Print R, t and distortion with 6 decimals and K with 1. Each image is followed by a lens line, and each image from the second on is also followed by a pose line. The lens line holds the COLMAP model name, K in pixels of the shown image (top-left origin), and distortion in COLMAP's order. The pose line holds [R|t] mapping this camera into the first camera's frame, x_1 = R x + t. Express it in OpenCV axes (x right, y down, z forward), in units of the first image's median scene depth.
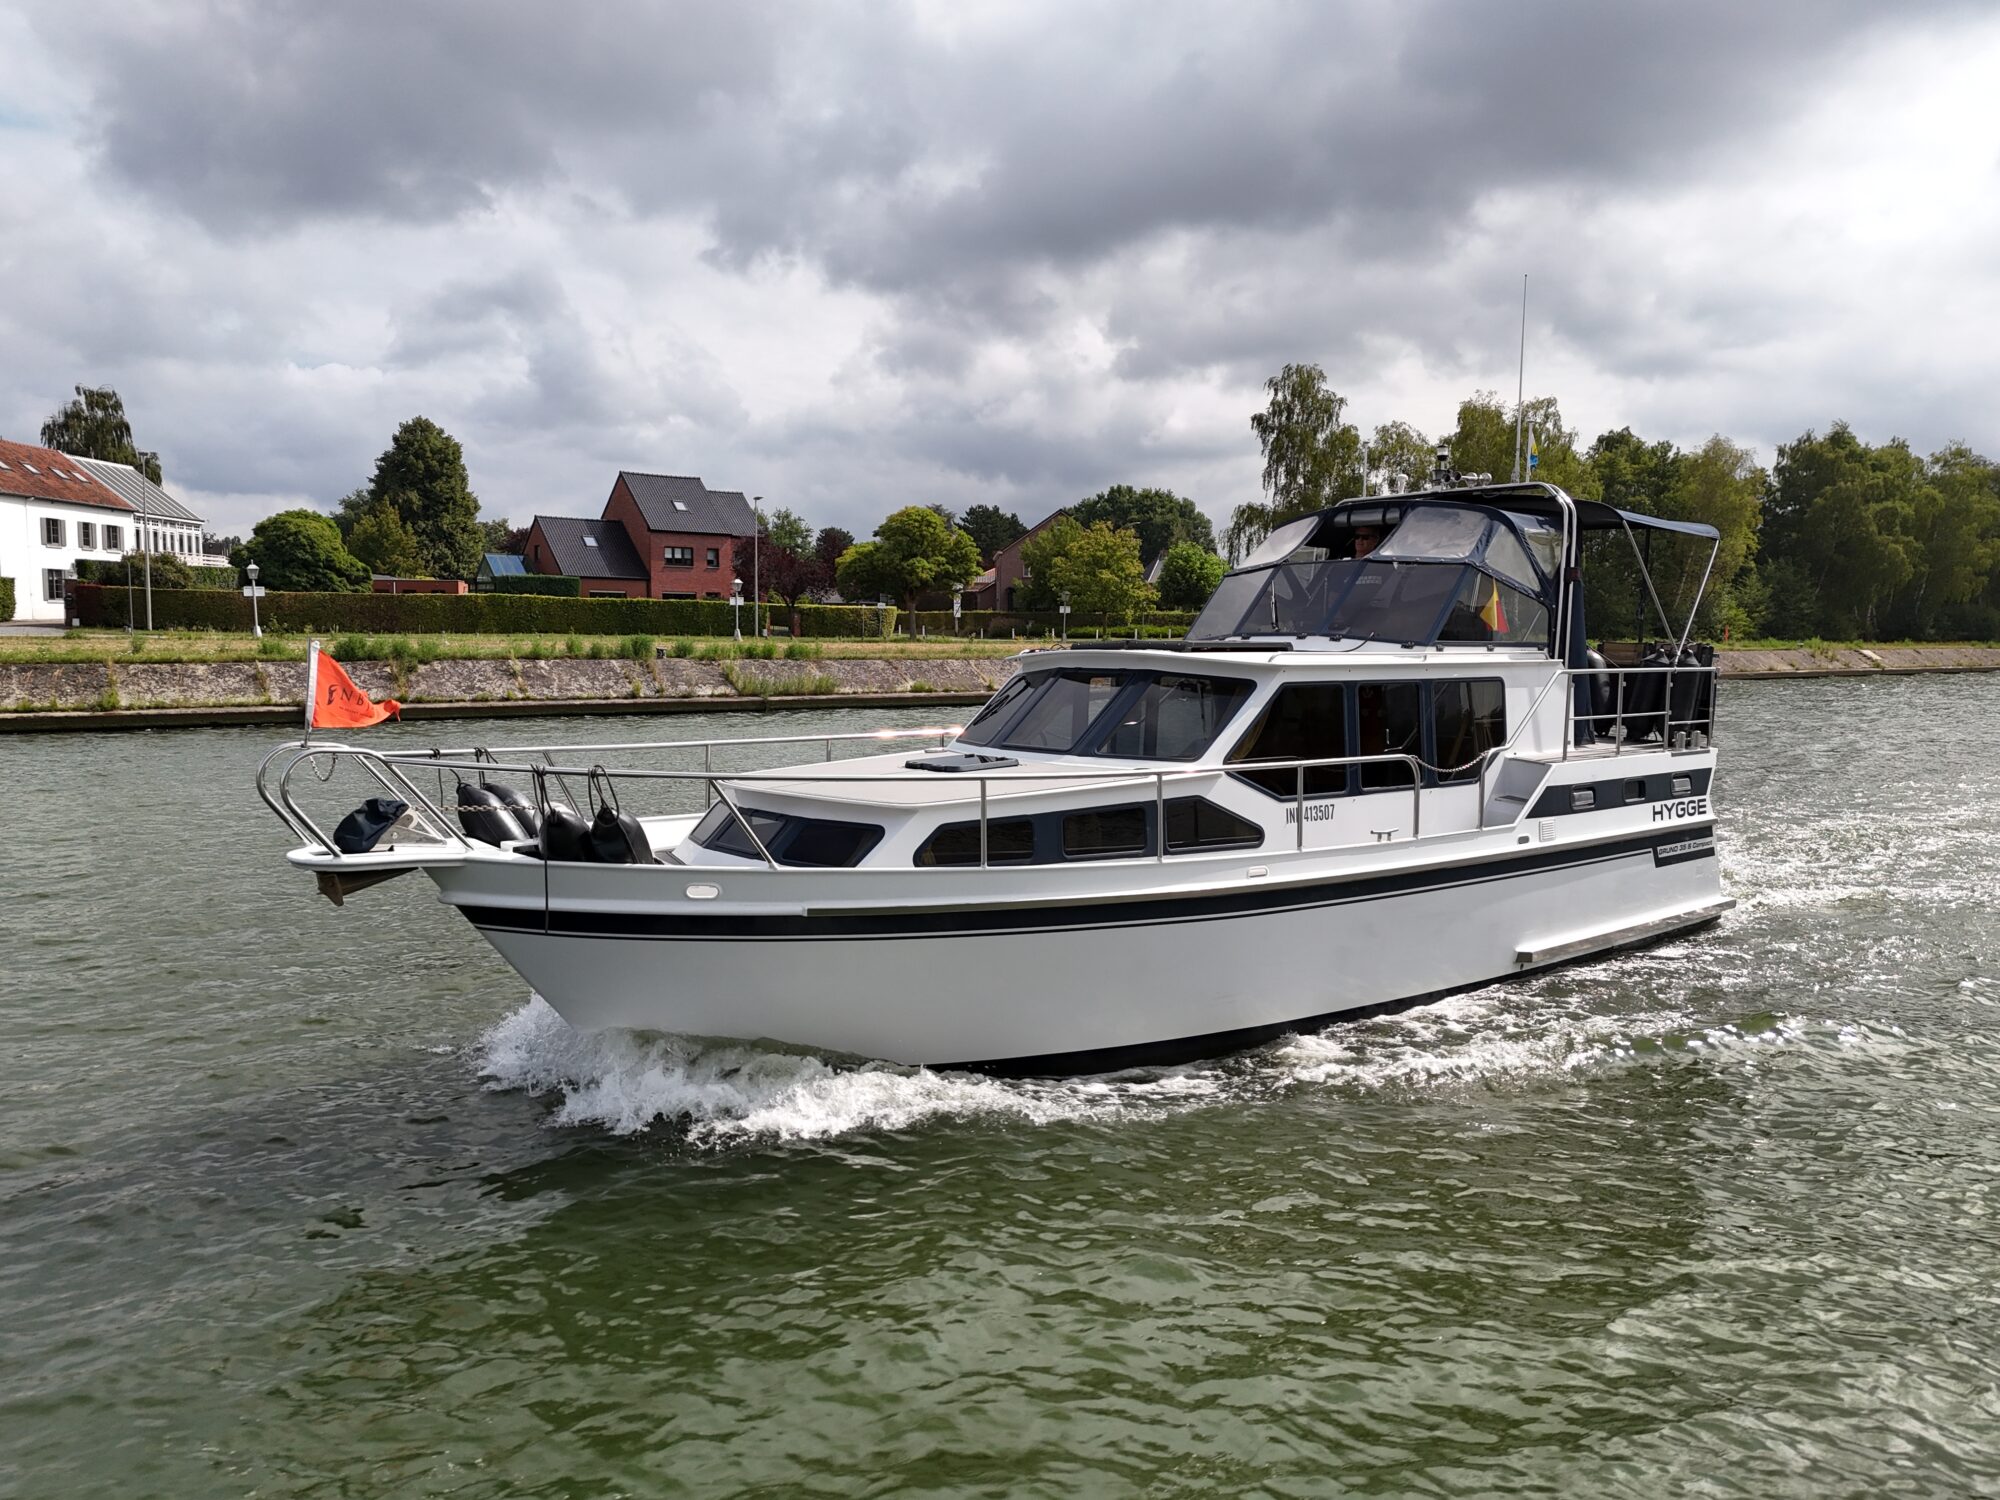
lens RADIAL K [[1484.2, 0, 994.1], [0, 1484.2, 750.1], [0, 0, 1]] dist [0.063646, -0.061681]
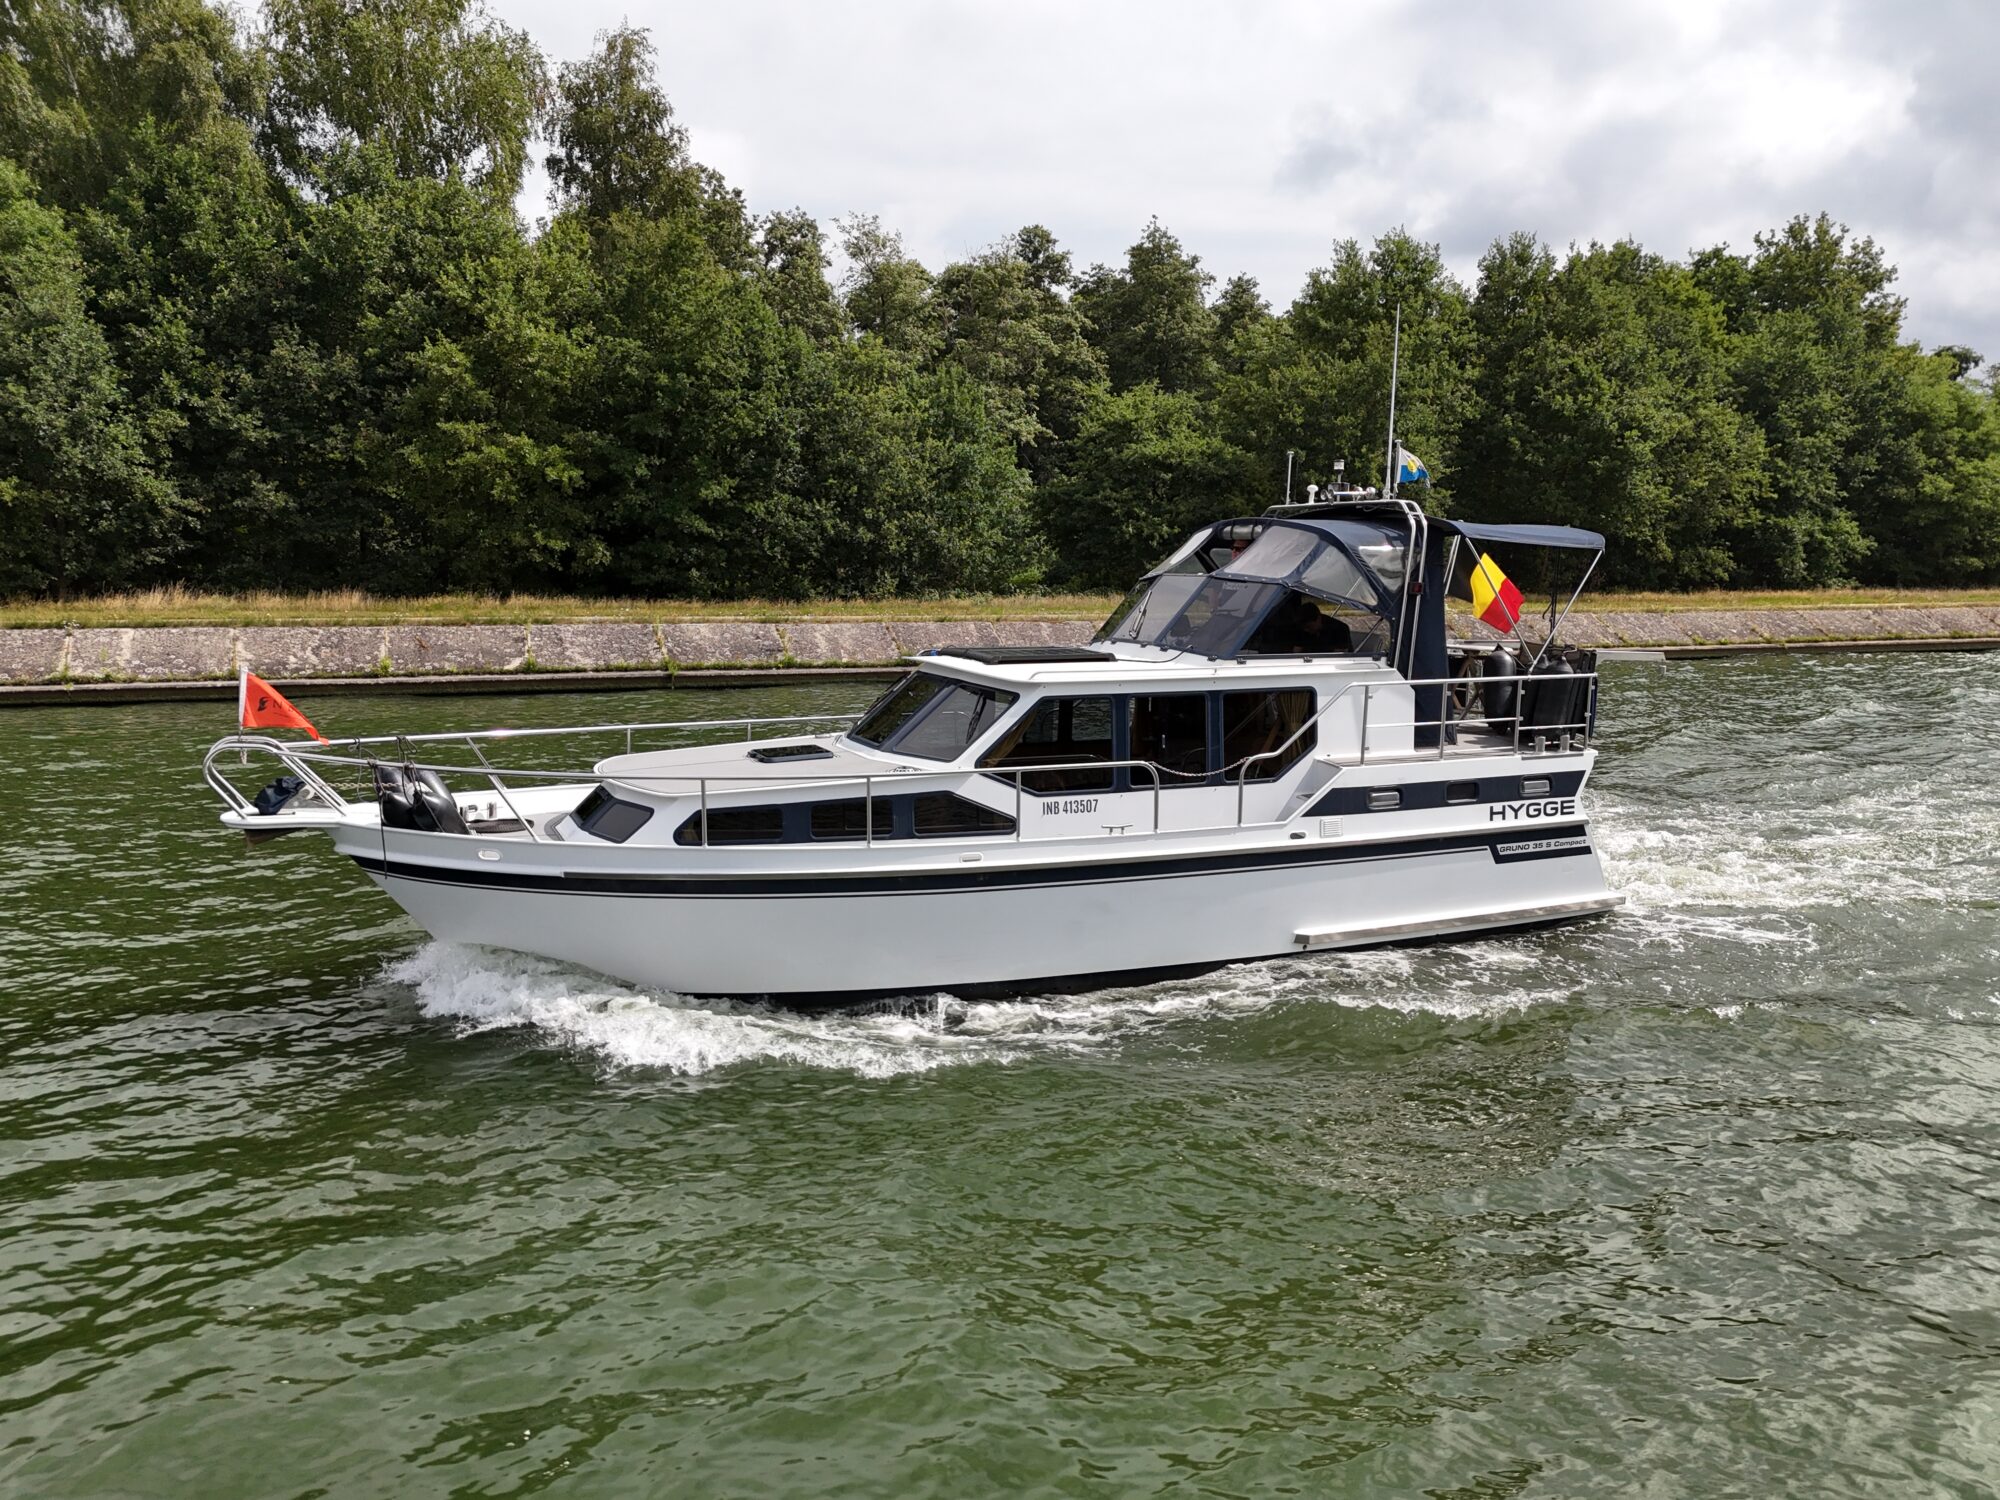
lens RADIAL K [[1484.2, 0, 995.1], [0, 1484.2, 754.1], [0, 0, 1]] dist [0.063646, -0.061681]
pose [[0.960828, 0.038027, -0.274525, 0.440485], [-0.021973, 0.997876, 0.061322, -0.064537], [0.276274, -0.052888, 0.959623, -0.130202]]
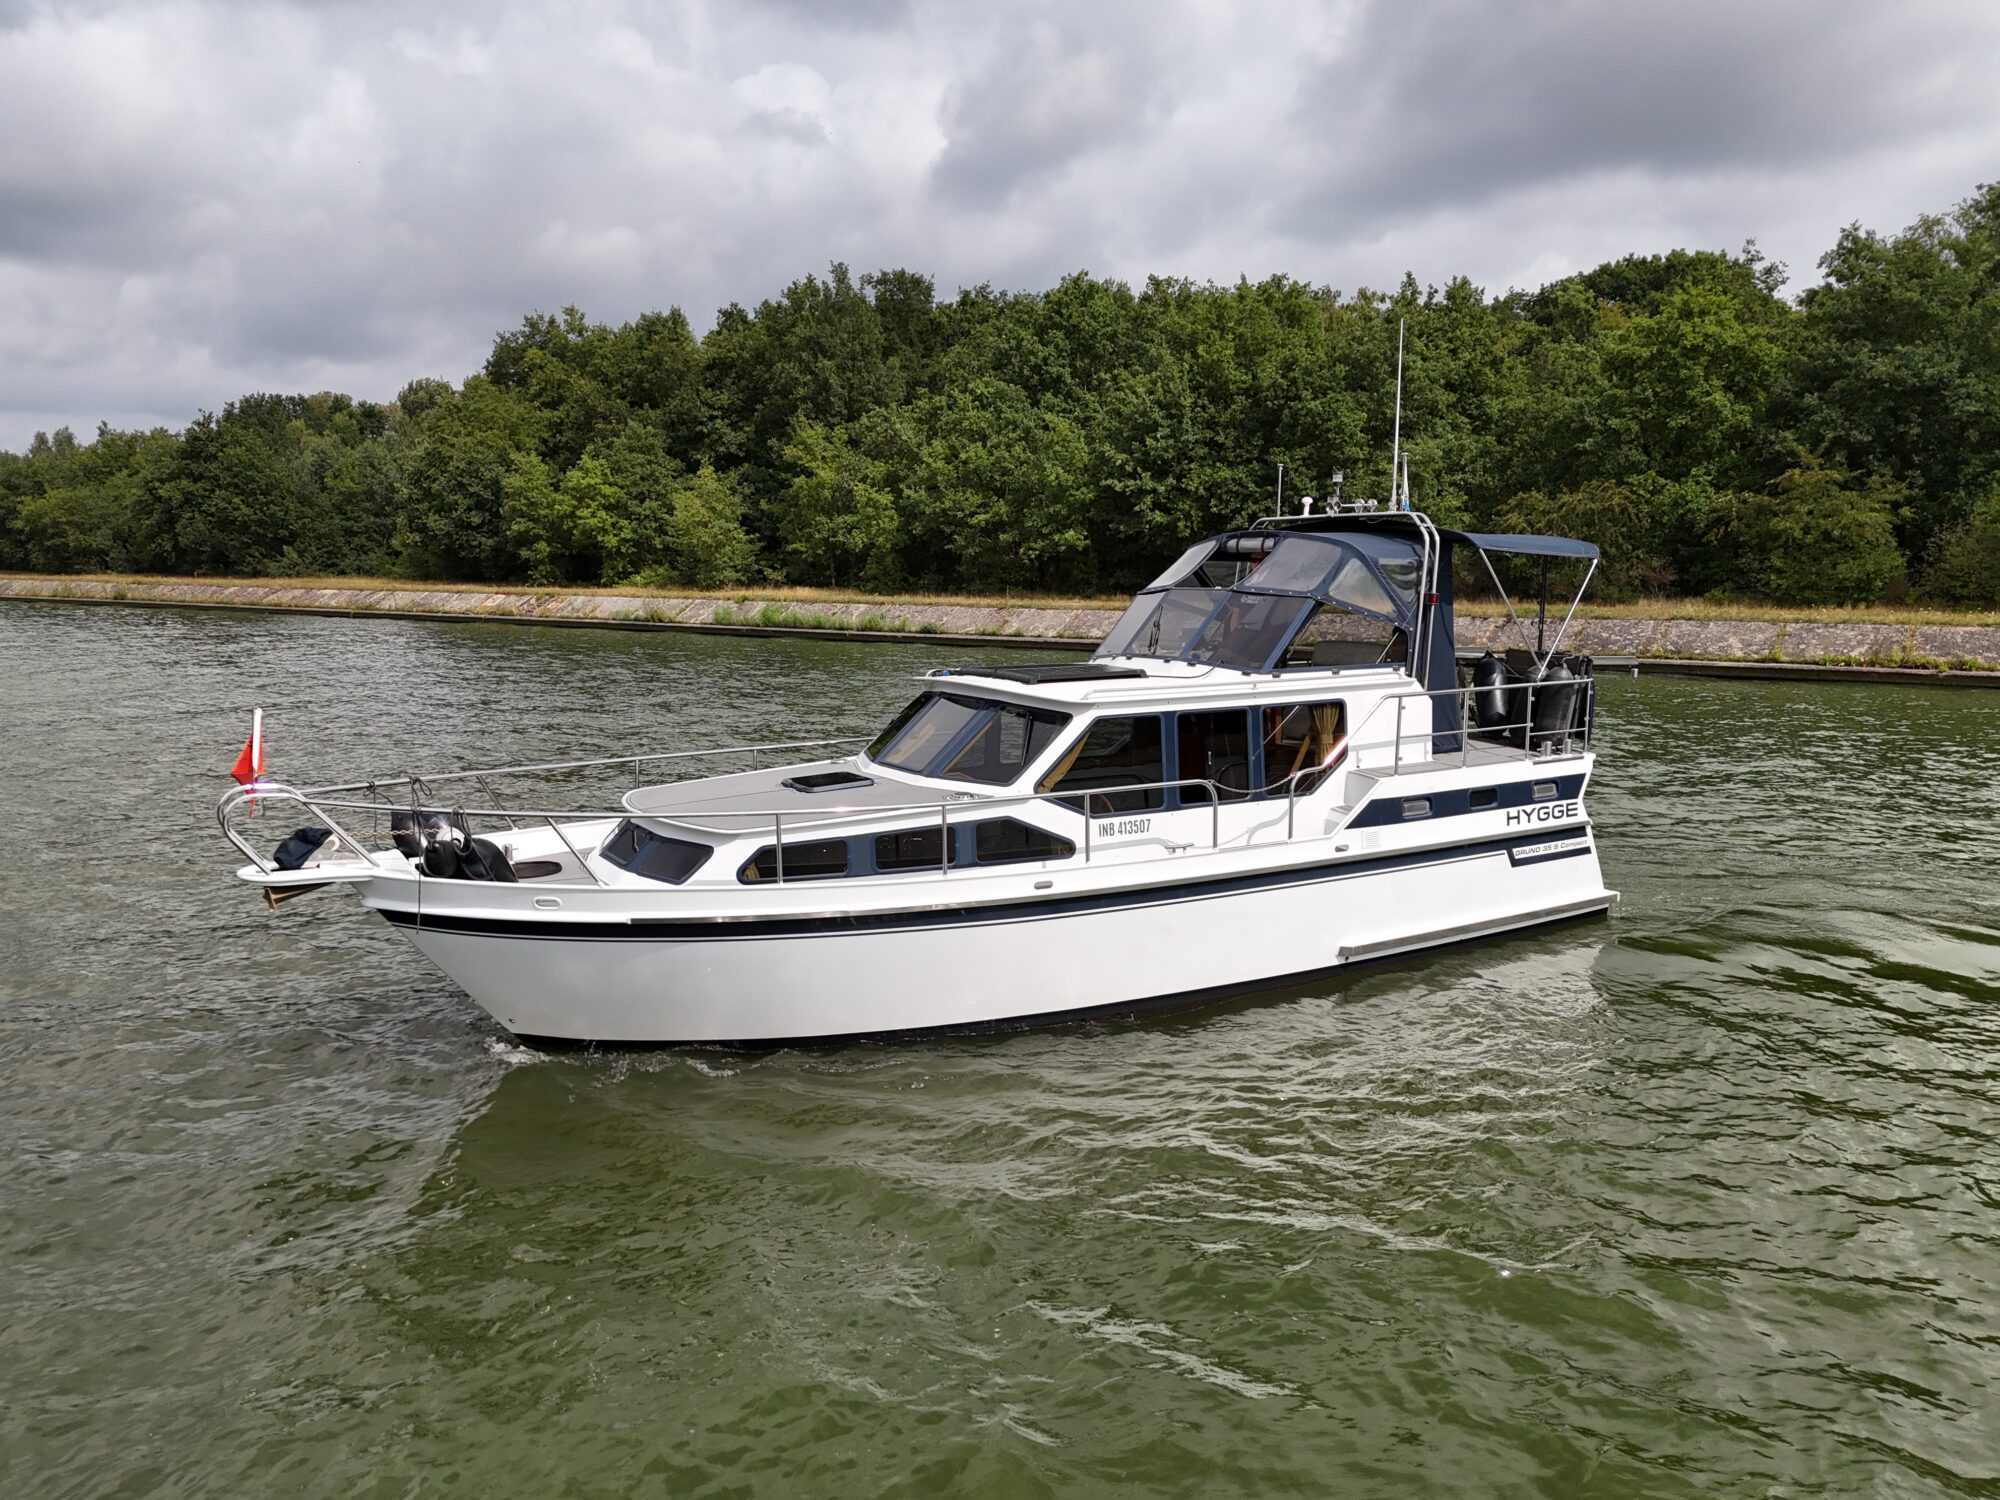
lens RADIAL K [[1484.2, 0, 996.4], [0, 1484.2, 758.5], [0, 0, 1]] dist [0.063646, -0.061681]
pose [[0.988516, 0.007838, -0.150916, 0.266227], [0.000863, 0.998345, 0.057503, -0.071789], [0.151116, -0.056973, 0.986873, -0.140243]]
